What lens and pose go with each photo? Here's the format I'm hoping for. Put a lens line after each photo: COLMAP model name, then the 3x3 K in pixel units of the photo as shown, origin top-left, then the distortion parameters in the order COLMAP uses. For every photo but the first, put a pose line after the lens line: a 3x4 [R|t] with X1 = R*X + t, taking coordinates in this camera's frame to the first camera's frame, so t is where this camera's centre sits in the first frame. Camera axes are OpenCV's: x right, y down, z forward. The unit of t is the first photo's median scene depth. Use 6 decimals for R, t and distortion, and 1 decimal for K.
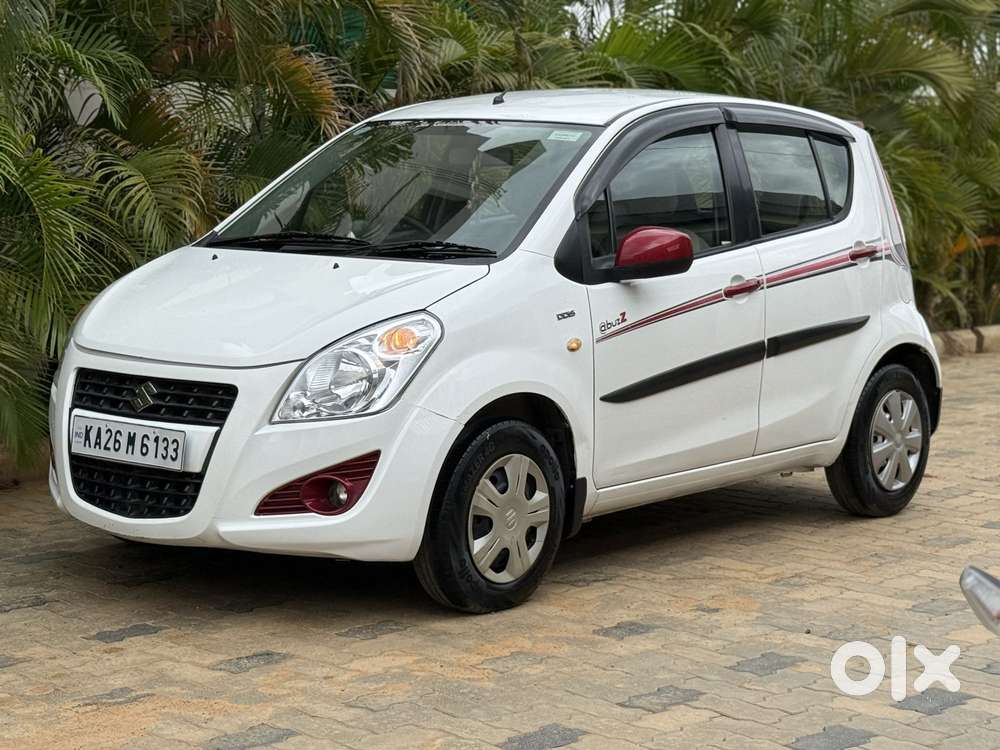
lens RADIAL K [[2123.3, 0, 500.0], [0, 2123.3, 375.0], [0, 0, 1]] dist [0.095859, 0.489815]
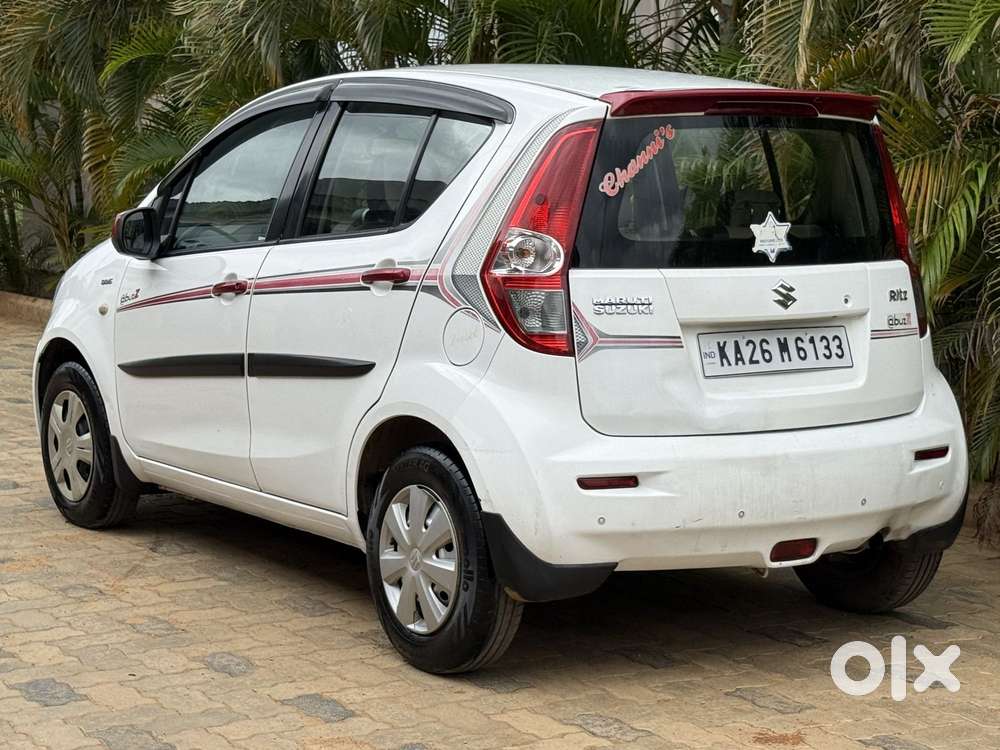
lens RADIAL K [[2123.3, 0, 500.0], [0, 2123.3, 375.0], [0, 0, 1]] dist [0.095859, 0.489815]
pose [[-0.293331, 0.085506, -0.952179, 1.010804], [-0.124444, 0.984103, 0.126709, -0.143650], [0.947877, 0.155661, -0.278027, 1.487077]]
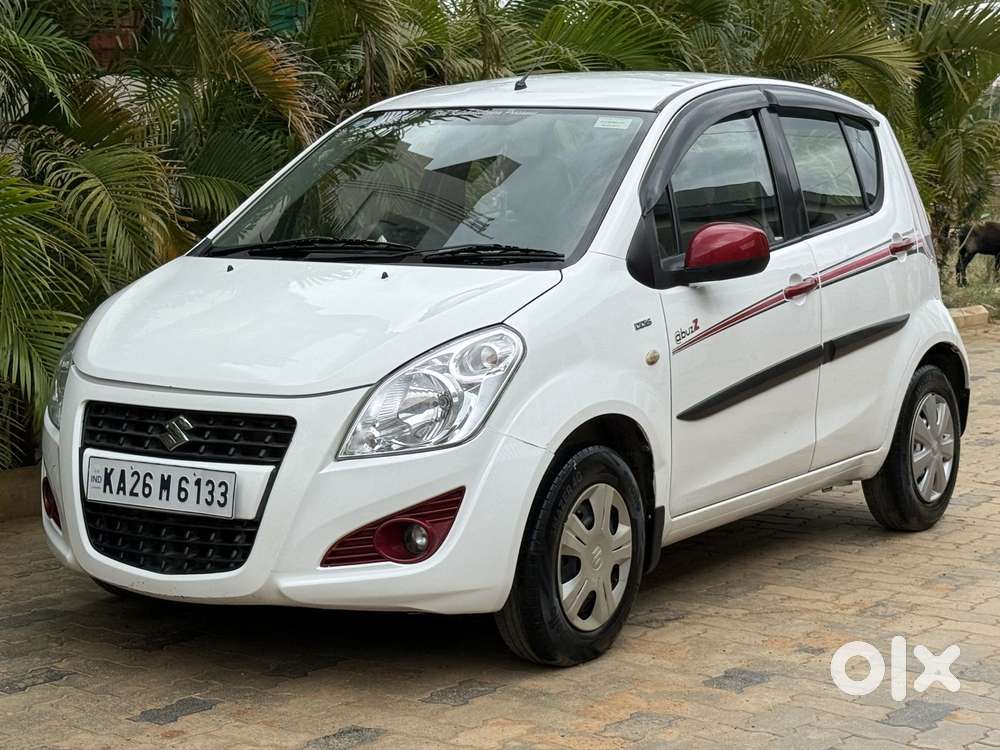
lens RADIAL K [[2123.3, 0, 500.0], [0, 2123.3, 375.0], [0, 0, 1]] dist [0.095859, 0.489815]
pose [[0.993726, -0.029367, 0.107914, -0.123061], [0.029182, 0.999569, 0.003294, -0.011577], [-0.107964, -0.000124, 0.994155, 0.123336]]
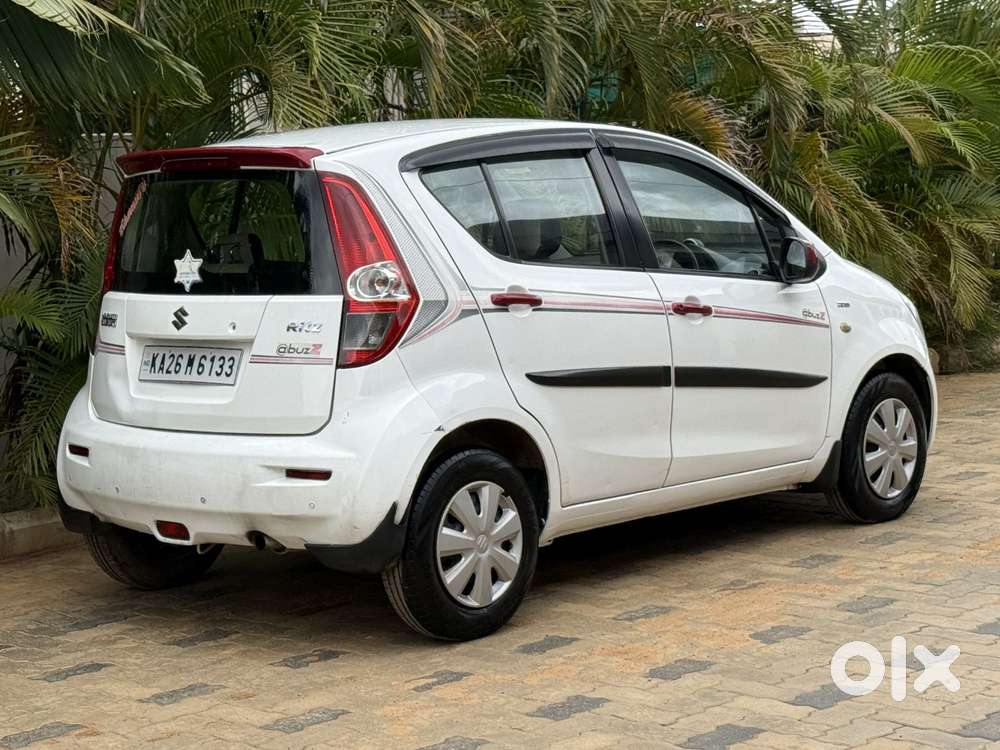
lens RADIAL K [[2123.3, 0, 500.0], [0, 2123.3, 375.0], [0, 0, 1]] dist [0.095859, 0.489815]
pose [[-0.998680, 0.017349, 0.048342, -0.017498], [0.027001, 0.978008, 0.206812, -0.260865], [-0.043690, 0.207844, -0.977186, 2.338765]]
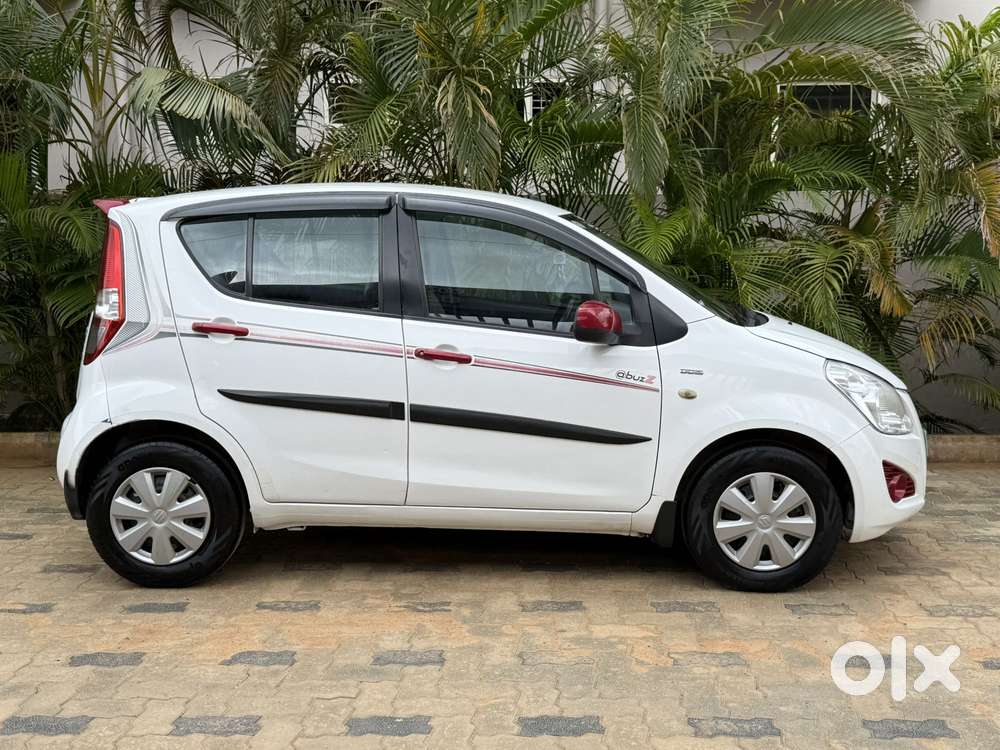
lens RADIAL K [[1082.6, 0, 500.0], [0, 1082.6, 375.0], [0, 0, 1]] dist [0.159587, -0.331764]
pose [[-0.612337, -0.122311, 0.781078, -0.579865], [0.072693, 0.975065, 0.209677, -0.183140], [-0.787248, 0.185172, -0.588177, 1.598784]]
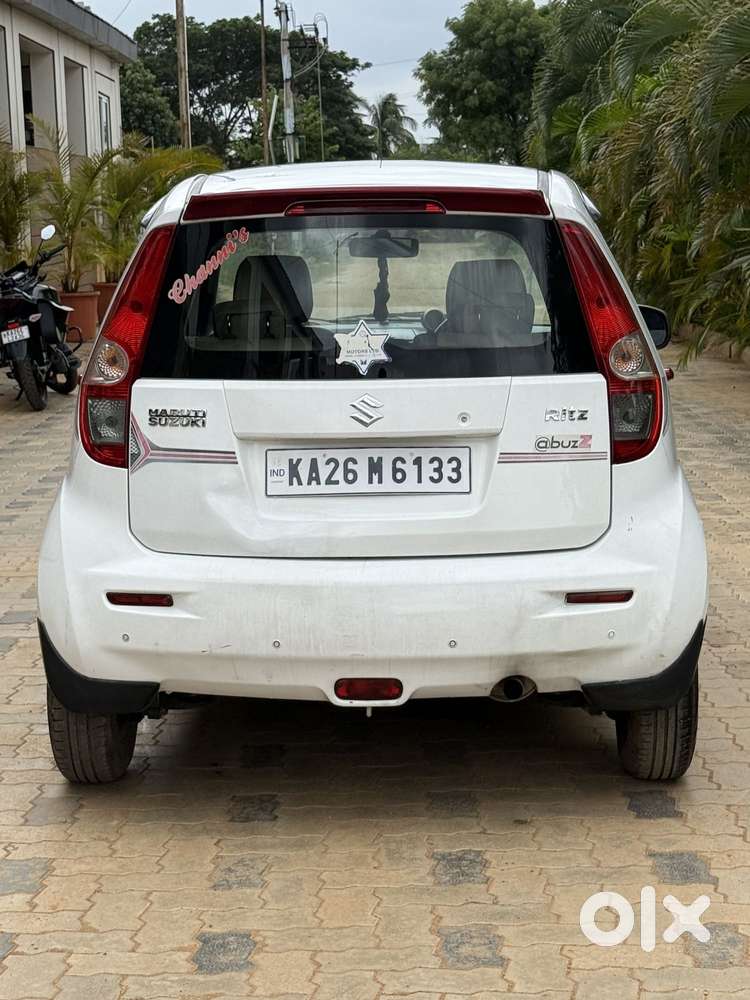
lens RADIAL K [[2123.3, 0, 375.0], [0, 2123.3, 500.0], [0, 0, 1]] dist [0.095859, 0.489815]
pose [[-0.787060, 0.076647, -0.612097, 0.648618], [-0.067467, 0.975603, 0.208916, -0.211010], [0.613176, 0.205726, -0.762687, 1.946025]]
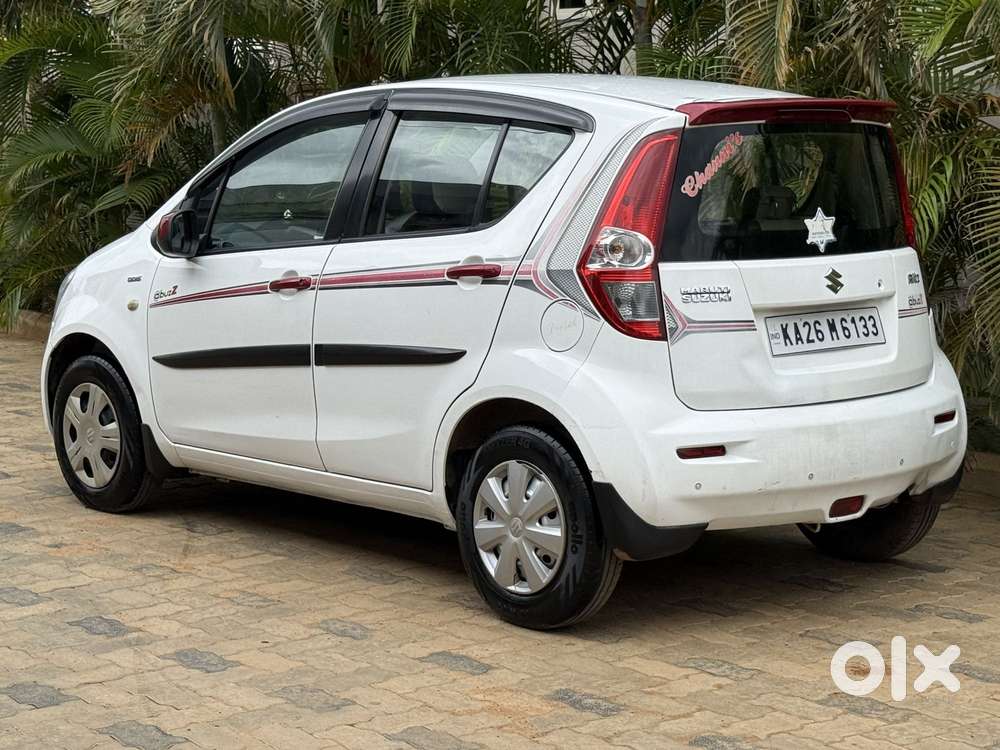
lens RADIAL K [[2123.3, 0, 500.0], [0, 2123.3, 375.0], [0, 0, 1]] dist [0.095859, 0.489815]
pose [[-0.153890, 0.104063, -0.982593, 1.134114], [-0.115217, 0.985765, 0.122444, -0.140119], [0.981347, 0.132055, -0.139709, 1.348106]]
